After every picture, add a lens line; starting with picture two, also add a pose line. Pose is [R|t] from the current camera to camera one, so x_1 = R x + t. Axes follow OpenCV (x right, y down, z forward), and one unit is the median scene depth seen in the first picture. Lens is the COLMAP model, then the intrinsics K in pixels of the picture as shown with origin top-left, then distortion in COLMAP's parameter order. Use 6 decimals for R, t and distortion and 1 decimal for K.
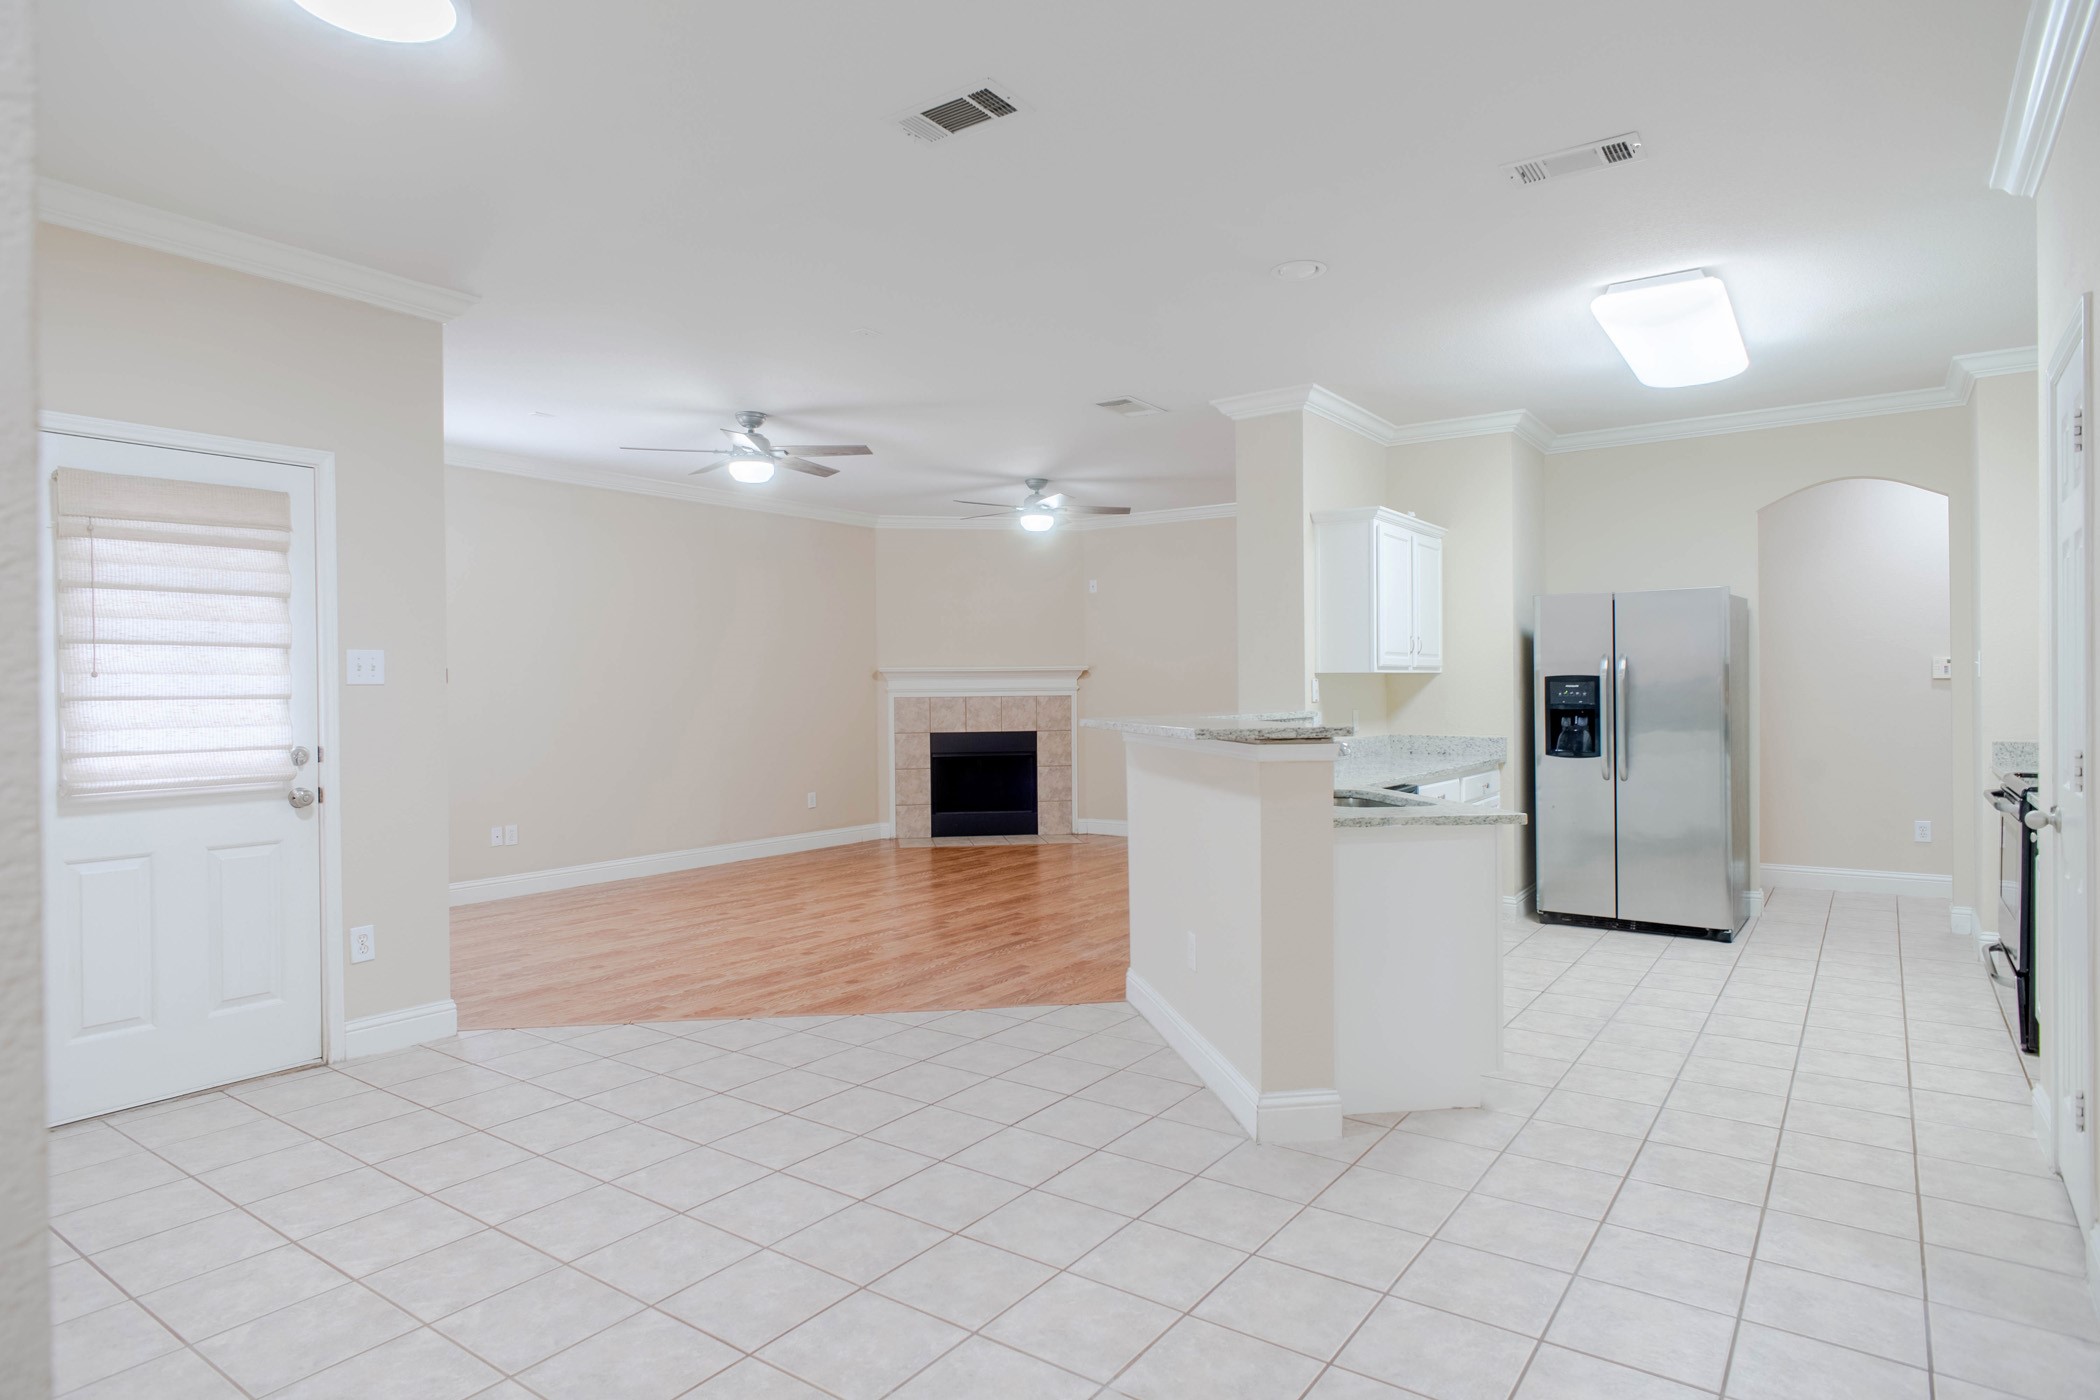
lens RADIAL K [[1184.6, 0, 980.5], [0, 1184.6, 705.0], [0, 0, 1]] dist [-0.001397, -0.003908]
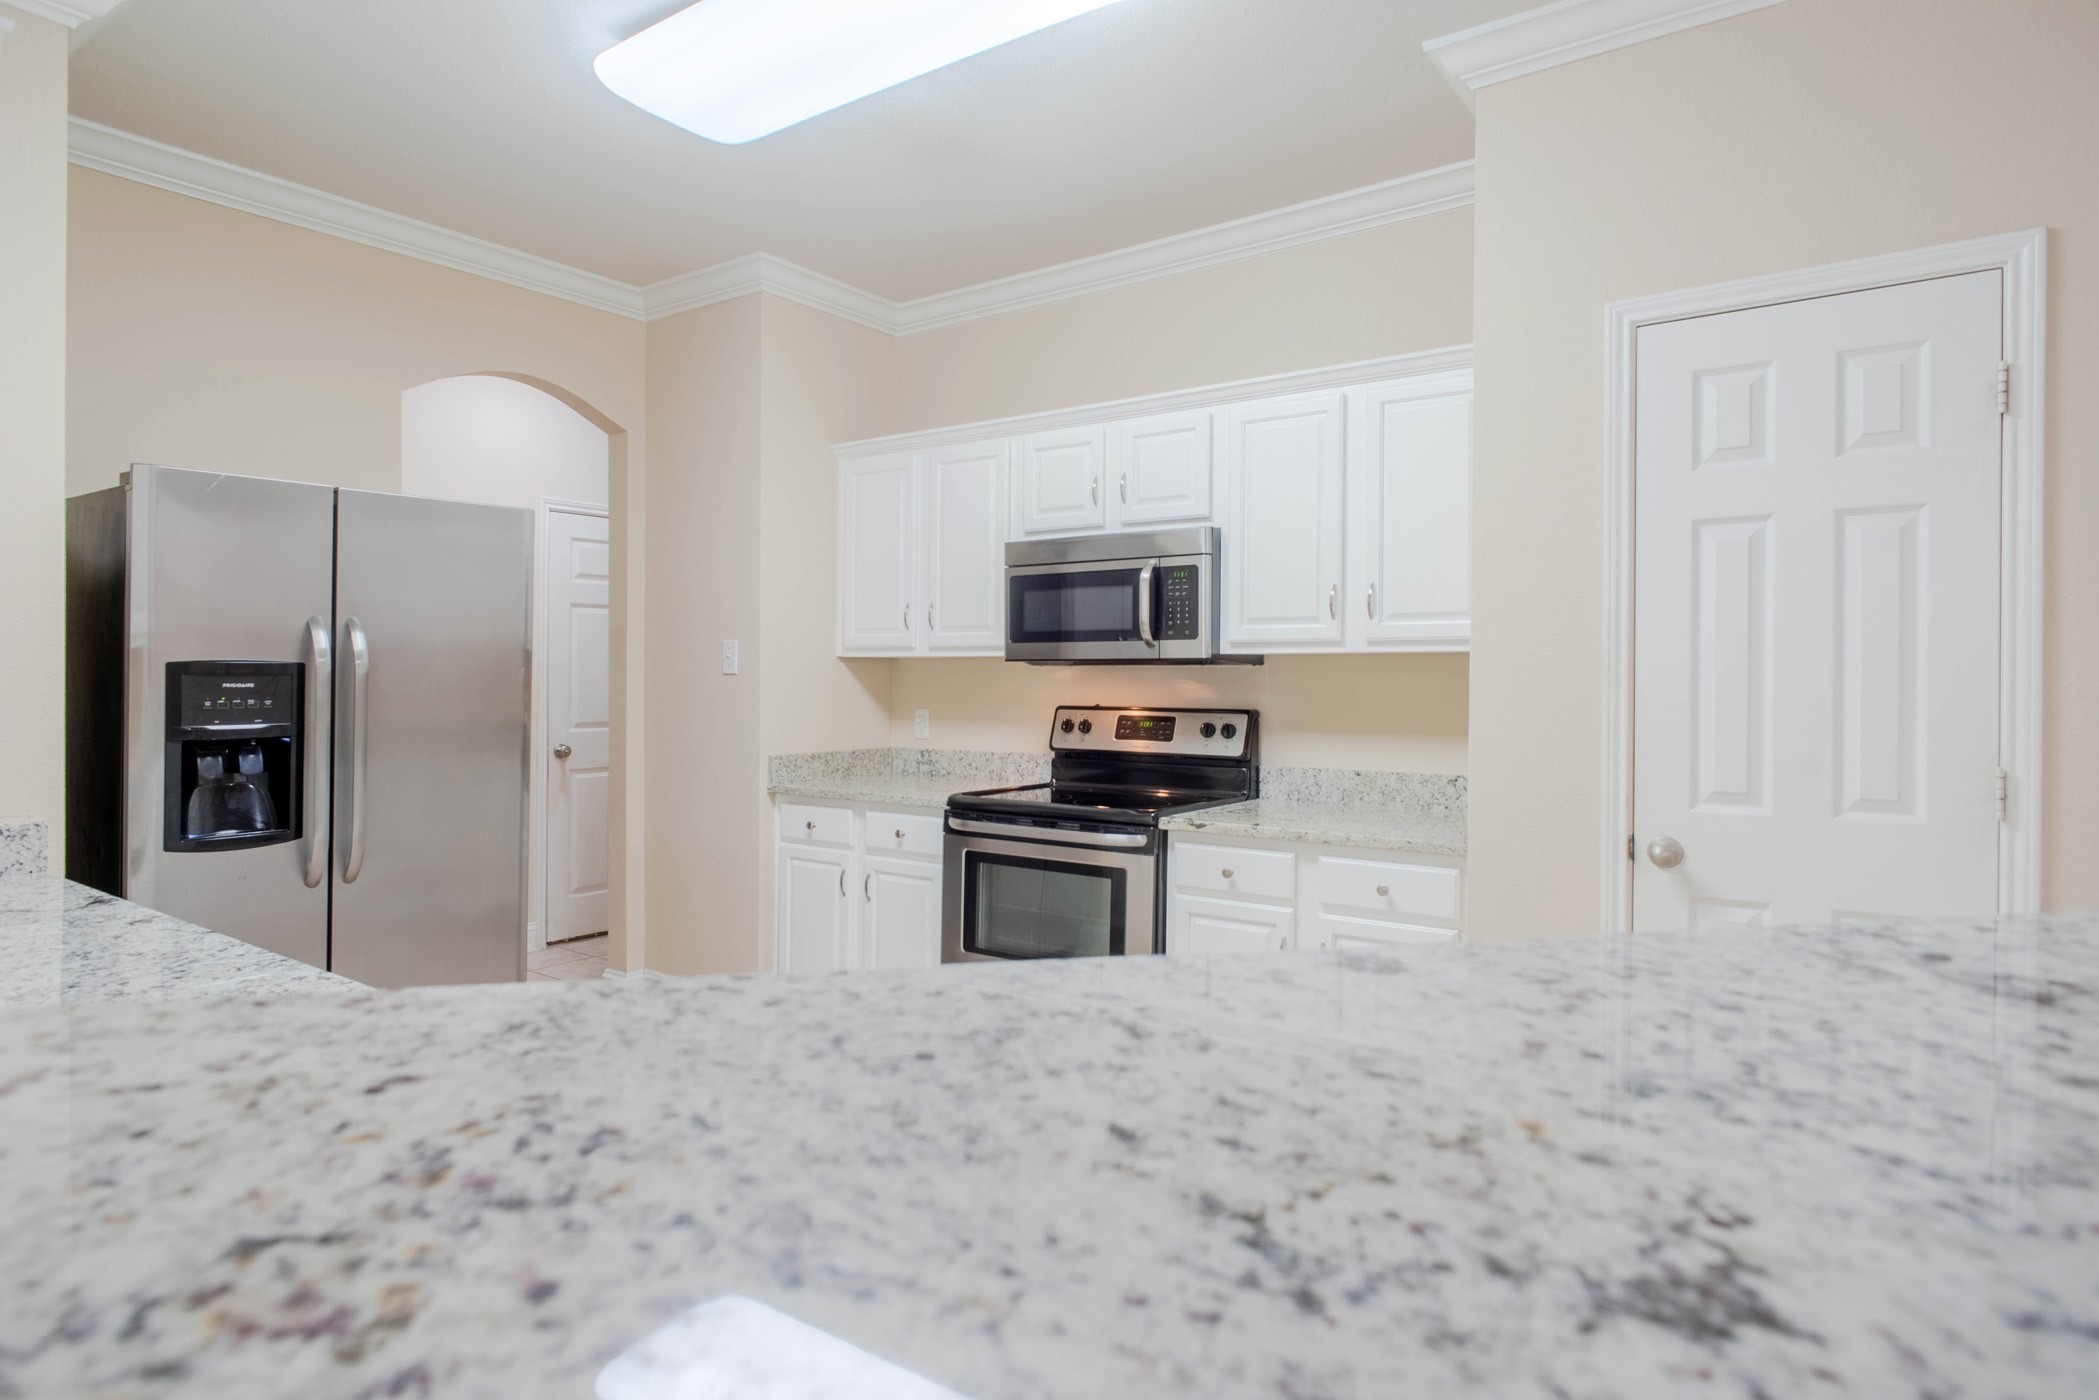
lens RADIAL K [[1184.0, 0, 1084.0], [0, 1184.0, 667.4], [0, 0, 1]] dist [-0.001397, -0.003908]
pose [[-0.018662, 0.012006, 0.999754, 0.051039], [0.013141, 0.999844, -0.011762, -0.013351], [-0.999739, 0.012919, -0.018817, 0.677671]]
